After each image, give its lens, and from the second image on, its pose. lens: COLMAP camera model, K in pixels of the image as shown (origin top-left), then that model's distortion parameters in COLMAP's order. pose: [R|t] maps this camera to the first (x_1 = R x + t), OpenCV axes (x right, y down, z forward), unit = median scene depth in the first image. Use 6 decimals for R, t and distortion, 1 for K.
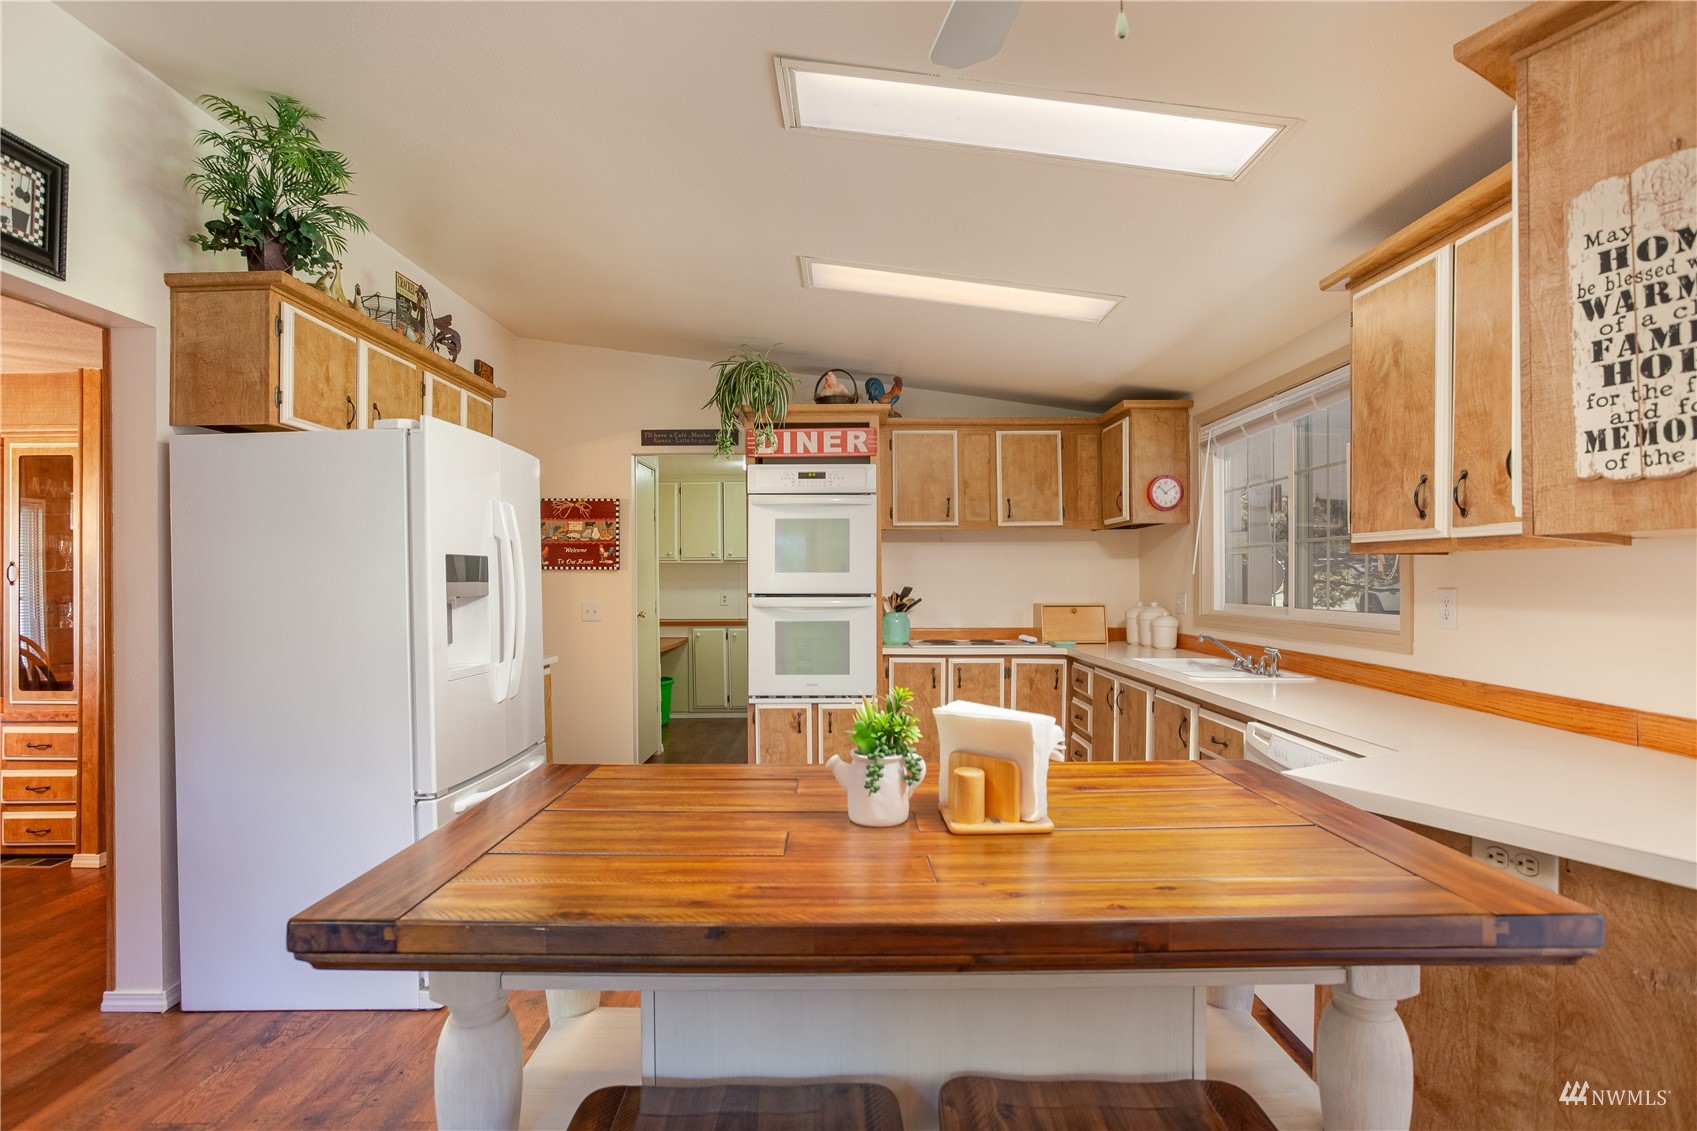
lens RADIAL K [[825.6, 0, 863.7], [0, 825.6, 571.5], [0, 0, 1]] dist [-0.027951, 0.006449]
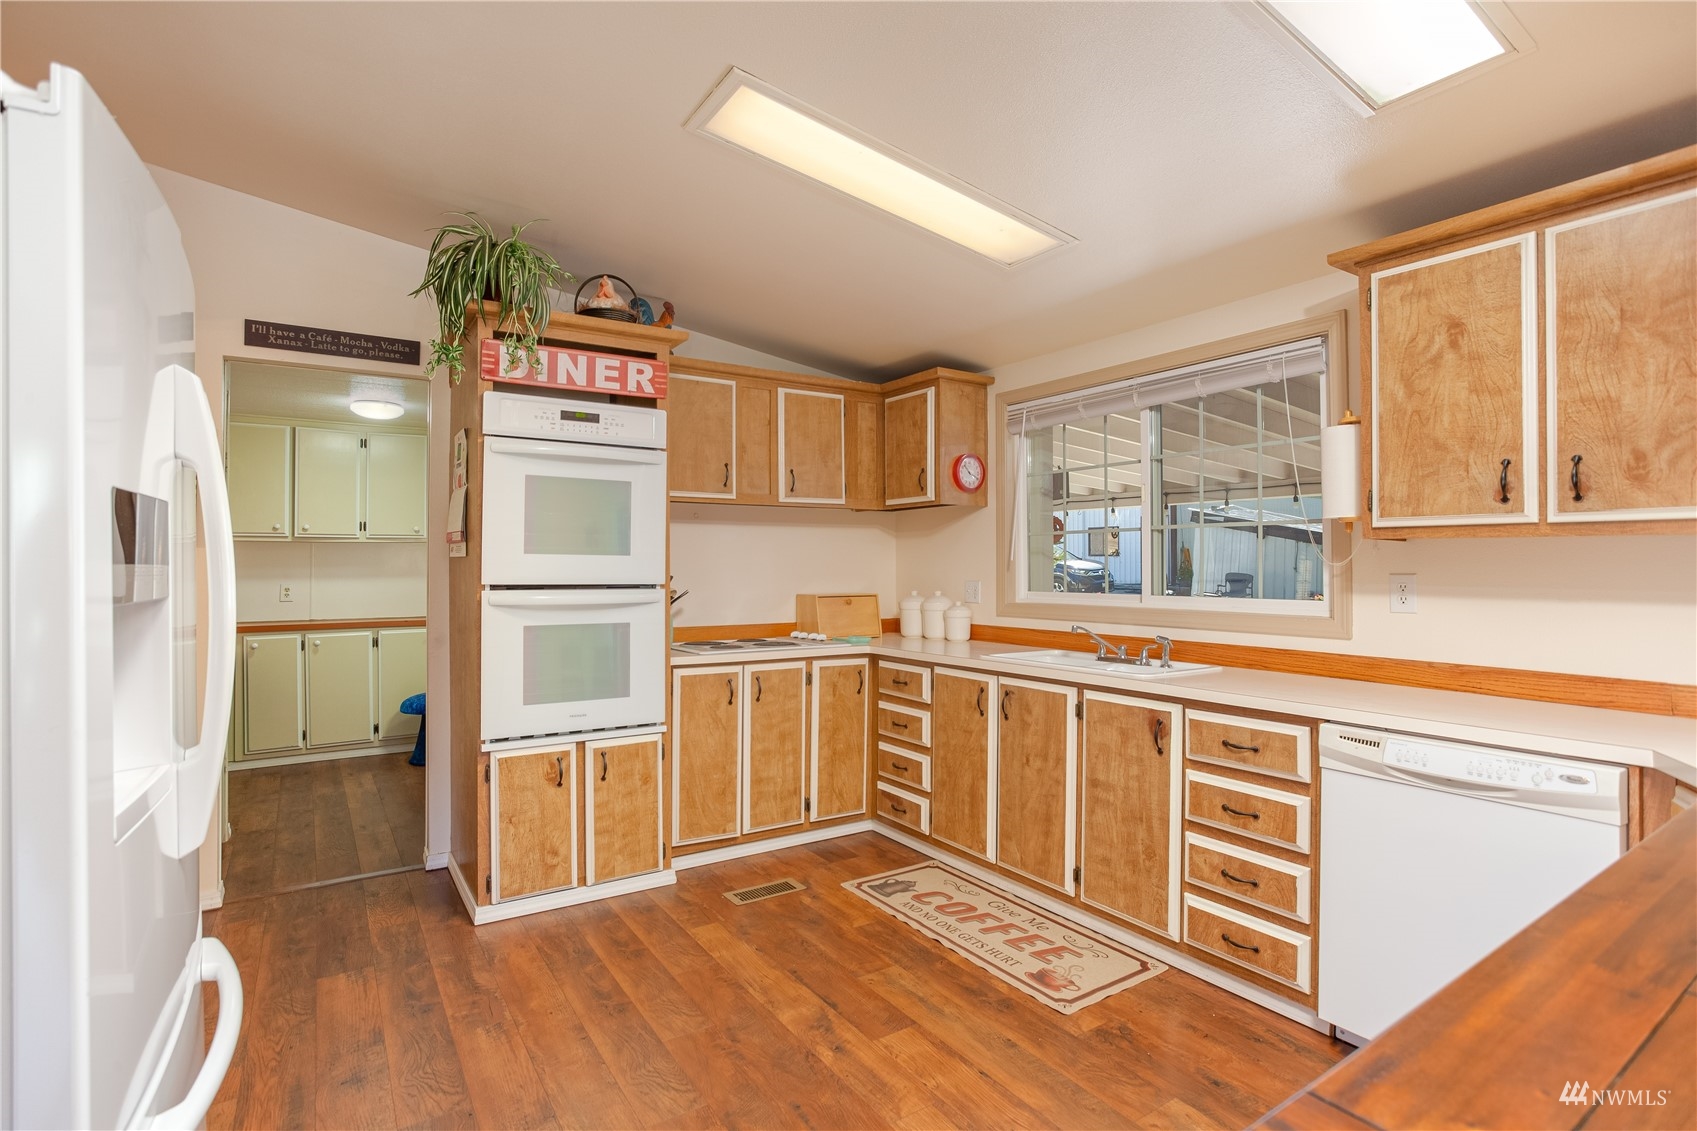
lens RADIAL K [[825.6, 0, 851.7], [0, 825.6, 545.7], [0, 0, 1]] dist [-0.027951, 0.006449]
pose [[0.841436, 0.016194, 0.540115, -0.243720], [-0.006671, 0.999786, -0.019584, 0.005623], [-0.540316, 0.012875, 0.841363, 0.284491]]
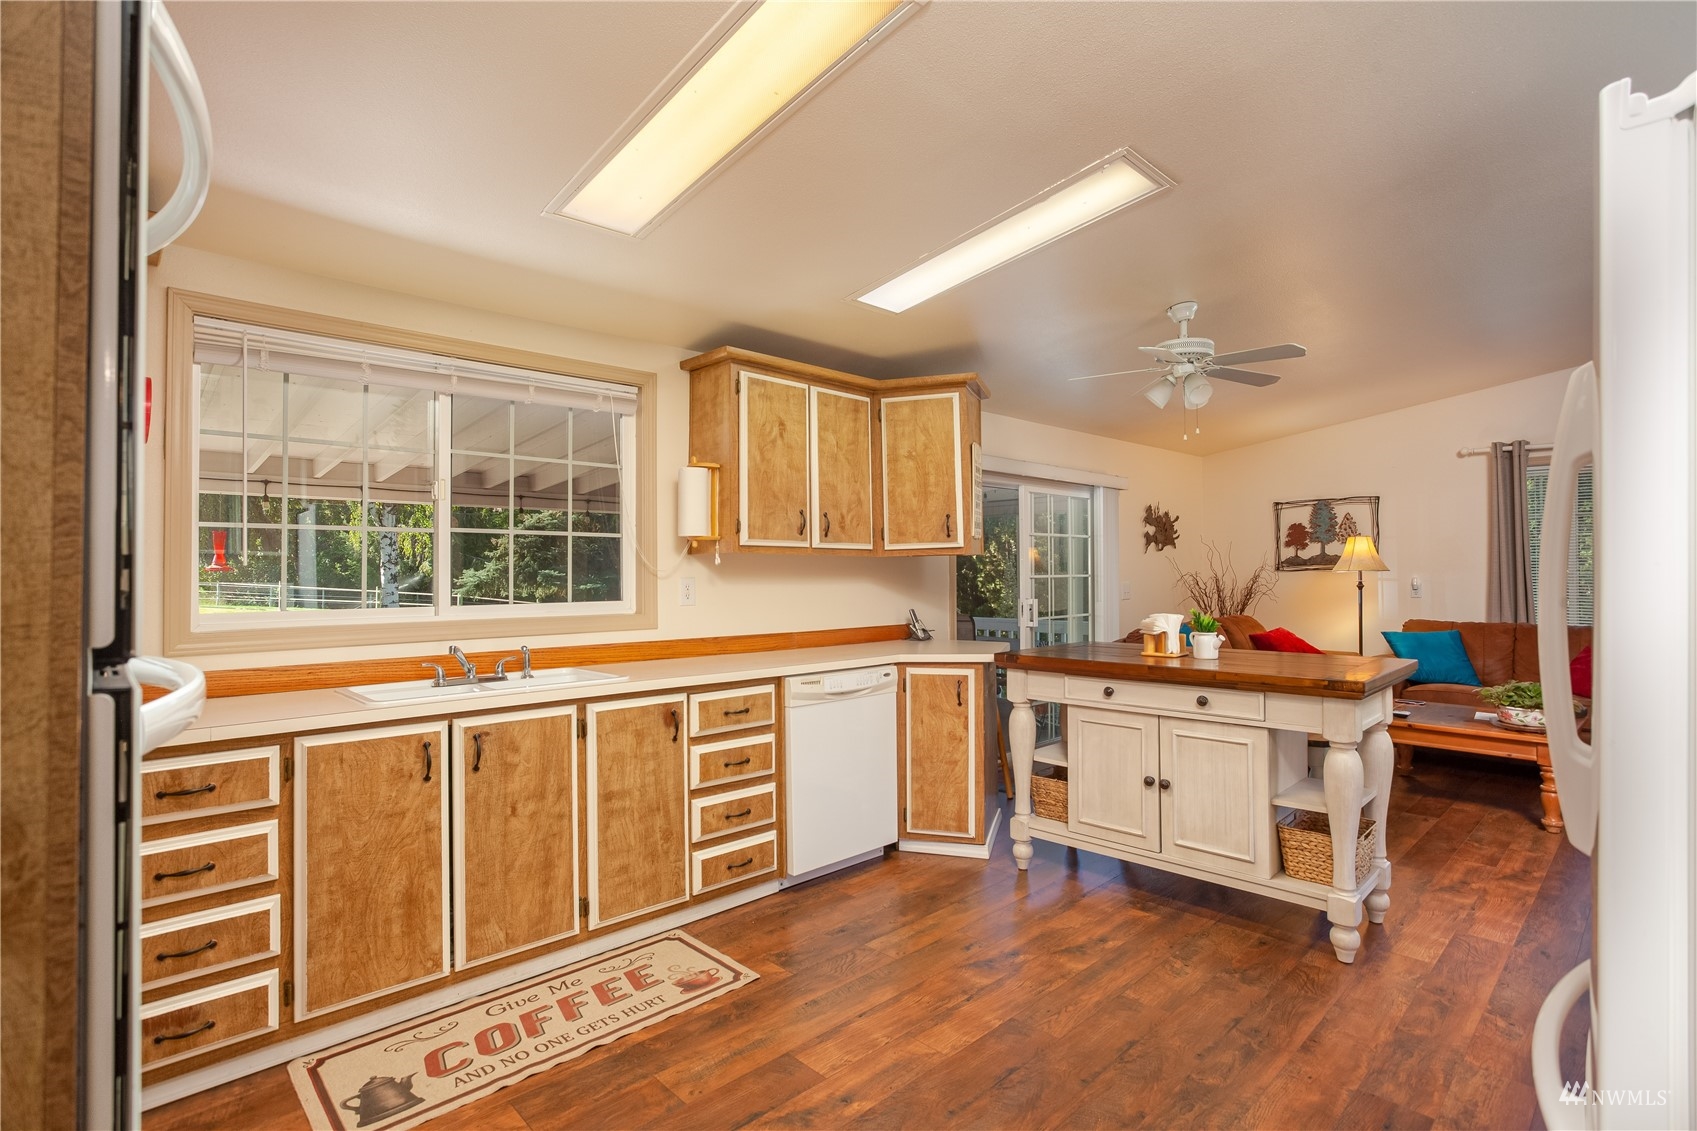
lens RADIAL K [[825.6, 0, 849.5], [0, 825.6, 561.5], [0, 0, 1]] dist [-0.027951, 0.006449]
pose [[-0.680524, 0.017703, 0.732512, -0.312776], [0.002353, 0.999756, -0.021976, 0.014007], [-0.732722, -0.013231, -0.680400, 1.002366]]
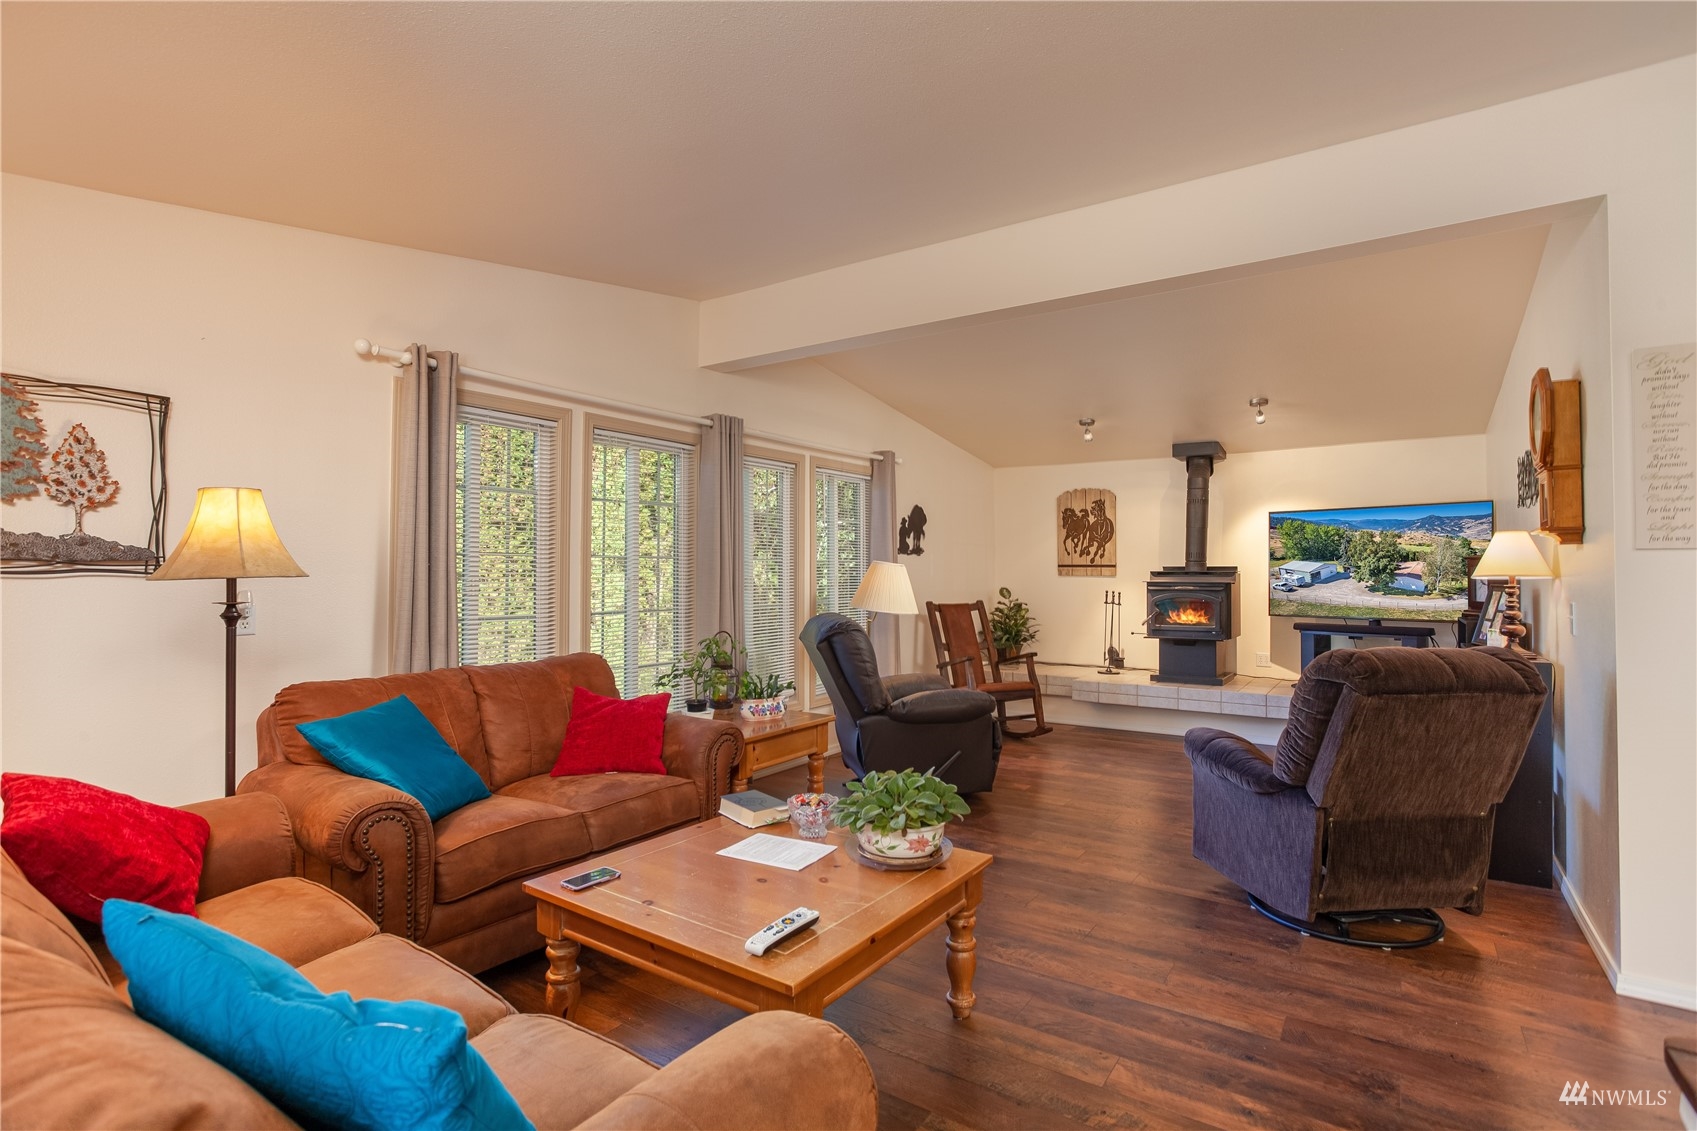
lens RADIAL K [[825.6, 0, 842.9], [0, 825.6, 573.3], [0, 0, 1]] dist [-0.027951, 0.006449]
pose [[-0.591159, 0.000043, -0.806555, 0.289771], [0.013008, 0.999870, -0.009481, 0.009802], [0.806450, -0.016096, -0.591083, 0.092911]]
